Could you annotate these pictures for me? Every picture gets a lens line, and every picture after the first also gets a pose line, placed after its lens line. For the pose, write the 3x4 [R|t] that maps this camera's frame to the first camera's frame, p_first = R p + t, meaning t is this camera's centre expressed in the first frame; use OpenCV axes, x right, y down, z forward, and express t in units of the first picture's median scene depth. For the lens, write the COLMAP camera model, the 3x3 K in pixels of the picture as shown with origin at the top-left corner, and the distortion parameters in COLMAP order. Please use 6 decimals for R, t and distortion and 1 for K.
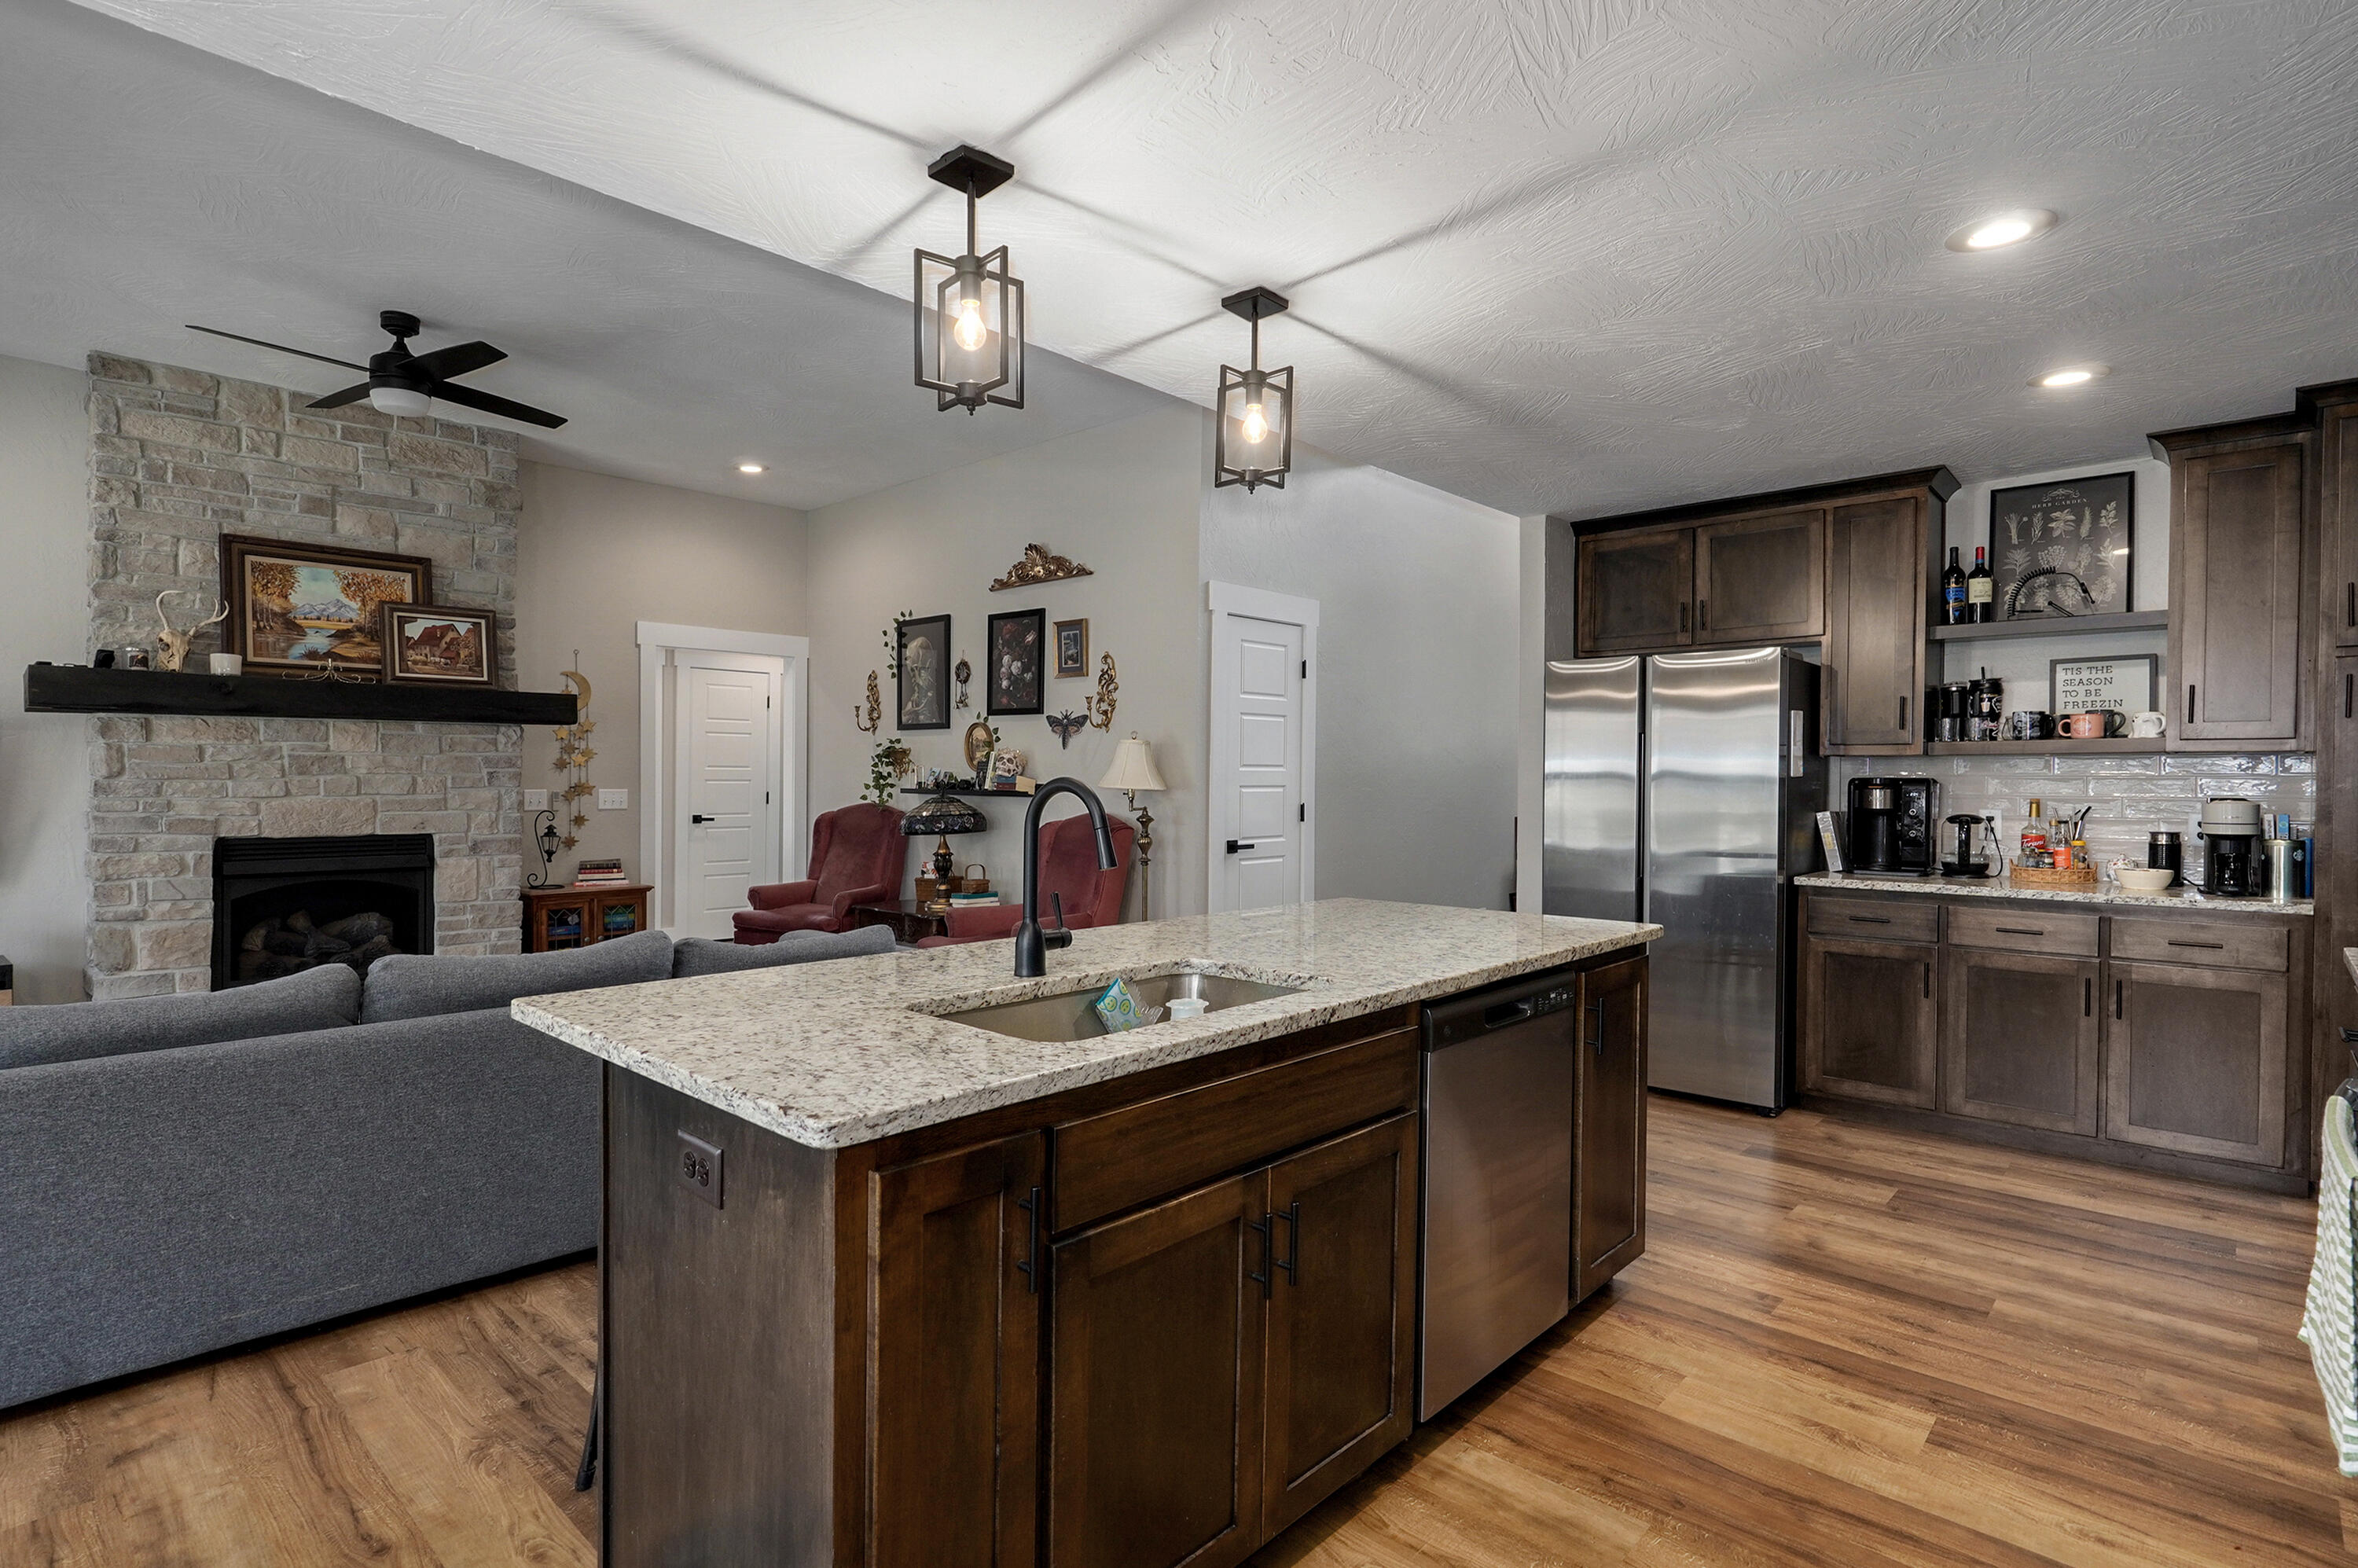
lens RADIAL K [[1132.3, 0, 1142.7], [0, 1132.3, 793.5], [0, 0, 1]] dist [-0.000051, 0.000812]
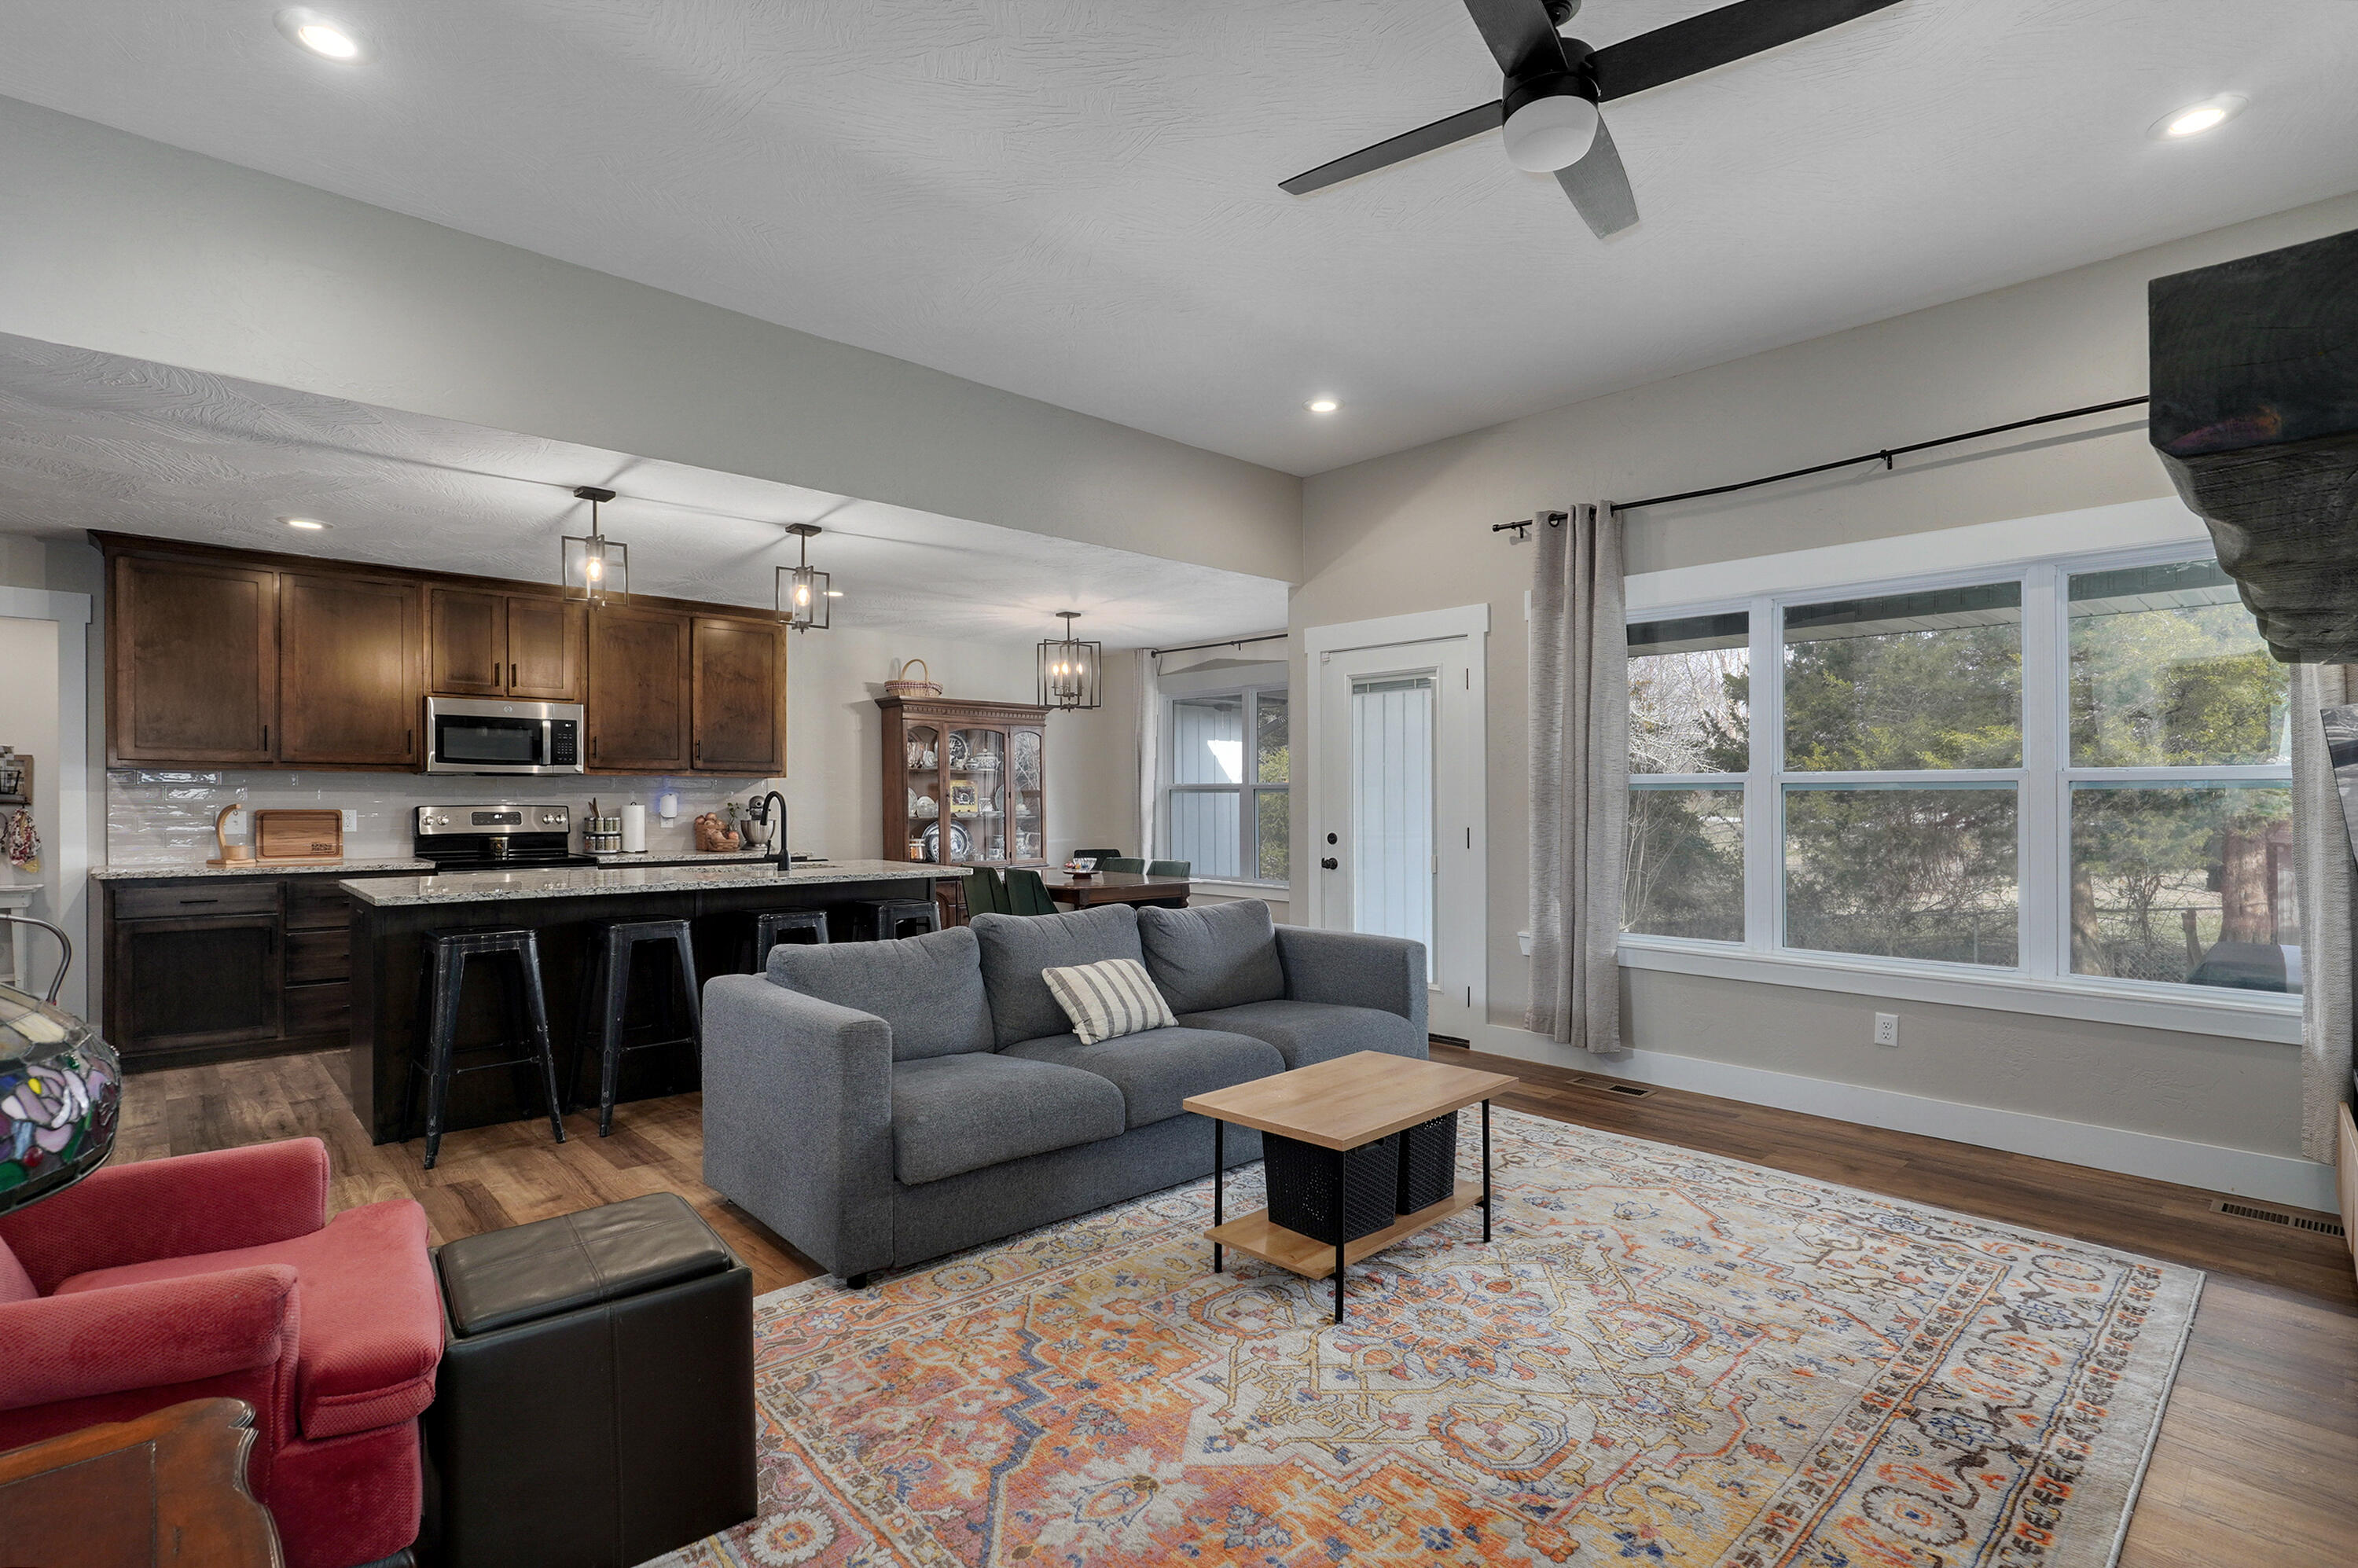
lens RADIAL K [[1115.7, 0, 1141.3], [0, 1115.7, 803.4], [0, 0, 1]] dist [-0.001524, -0.001298]
pose [[-0.997670, -0.006141, 0.067951, -0.383630], [-0.004689, 0.999758, 0.021507, -0.017387], [-0.068067, 0.021139, -0.997457, 1.238222]]
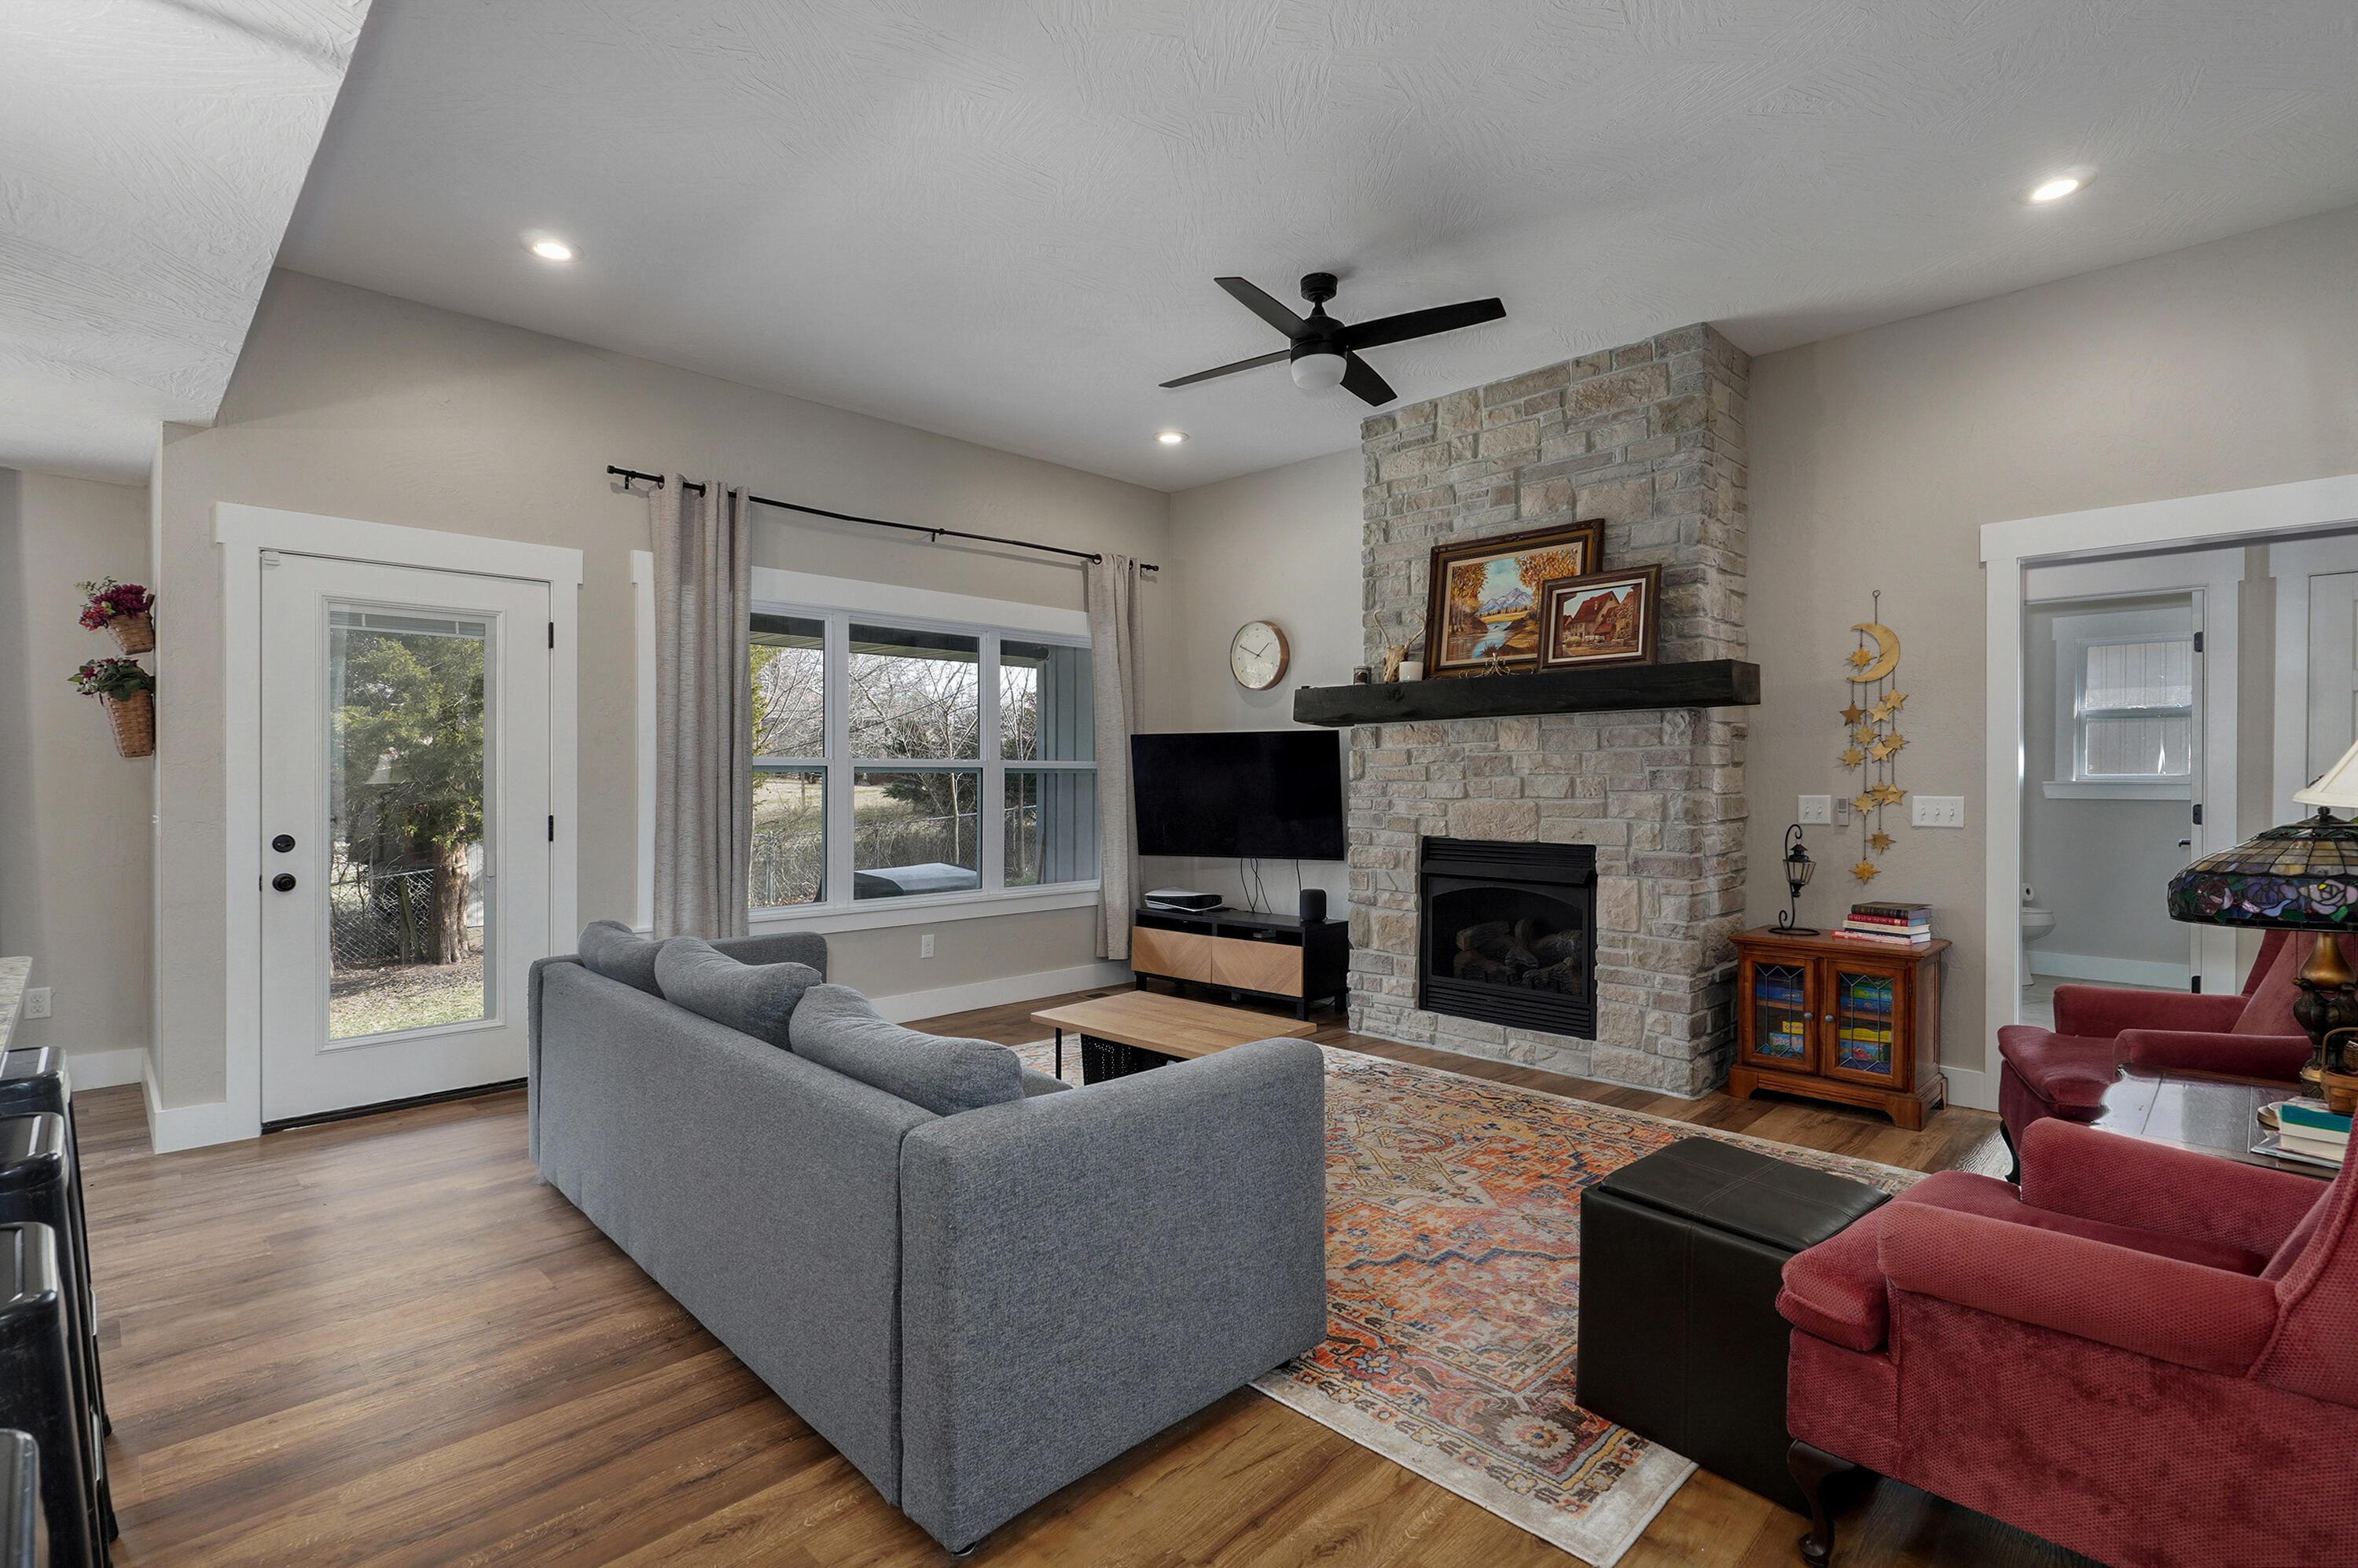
lens RADIAL K [[1115.7, 0, 1211.1], [0, 1115.7, 781.3], [0, 0, 1]] dist [-0.001524, -0.001298]
pose [[0.008816, -0.003690, -0.999954, 0.199726], [-0.014283, 0.999891, -0.003816, -0.004925], [0.999859, 0.014316, 0.008762, 0.714763]]
